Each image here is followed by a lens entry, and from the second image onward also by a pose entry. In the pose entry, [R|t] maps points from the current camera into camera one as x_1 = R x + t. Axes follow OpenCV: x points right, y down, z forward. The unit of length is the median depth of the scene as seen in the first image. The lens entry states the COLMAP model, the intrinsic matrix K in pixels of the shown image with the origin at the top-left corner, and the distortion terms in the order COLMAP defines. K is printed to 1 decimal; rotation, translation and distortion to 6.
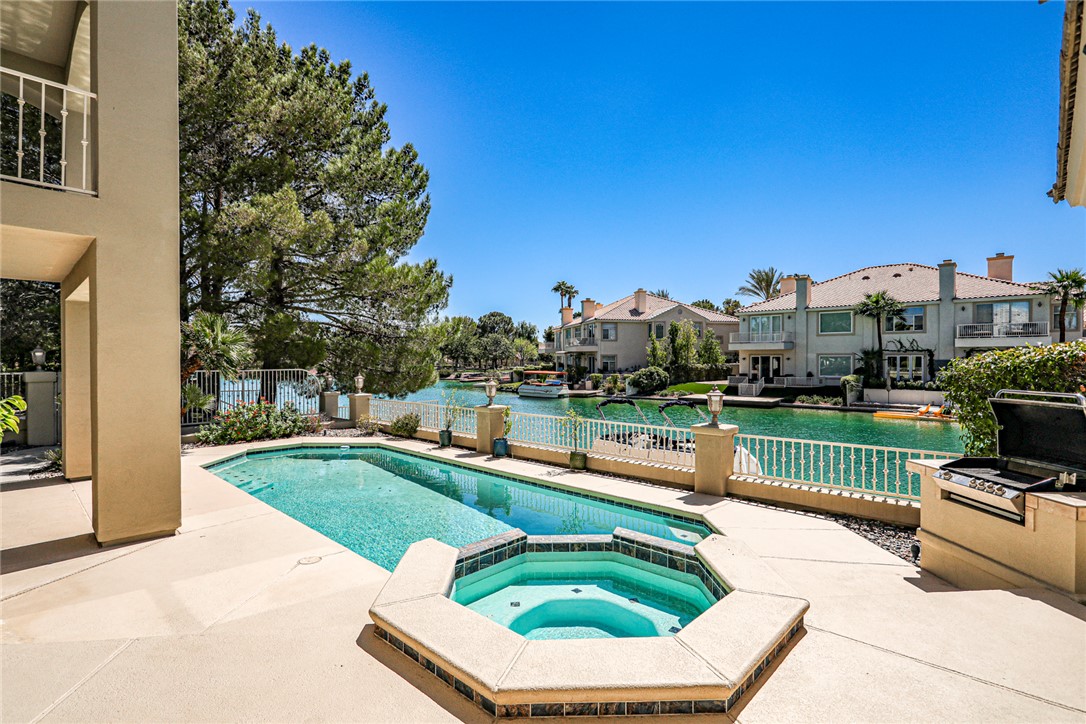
lens RADIAL K [[536.7, 0, 543.0], [0, 536.7, 362.0], [0, 0, 1]] dist [-0.001011, 0.000046]
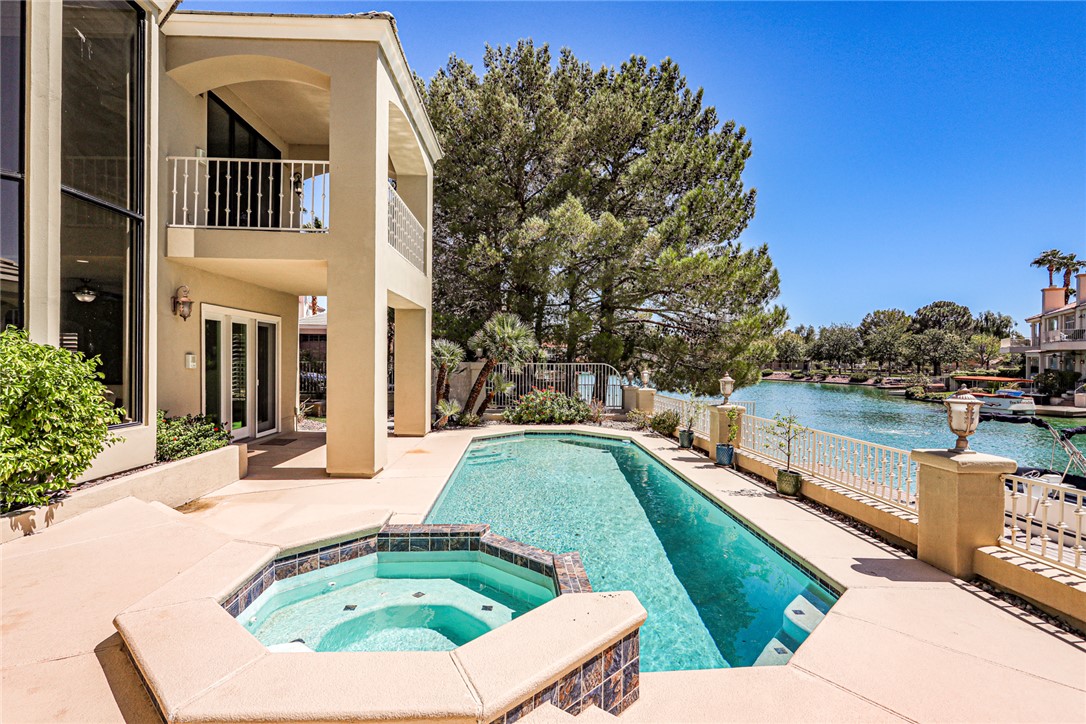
lens RADIAL K [[543.2, 0, 543.0], [0, 543.2, 362.0], [0, 0, 1]] dist [-0.006569, 0.000128]
pose [[0.709904, 0.006948, -0.704264, 0.232757], [-0.011692, 0.999930, -0.001922, 0.014351], [0.704201, 0.009599, 0.709936, 0.148652]]
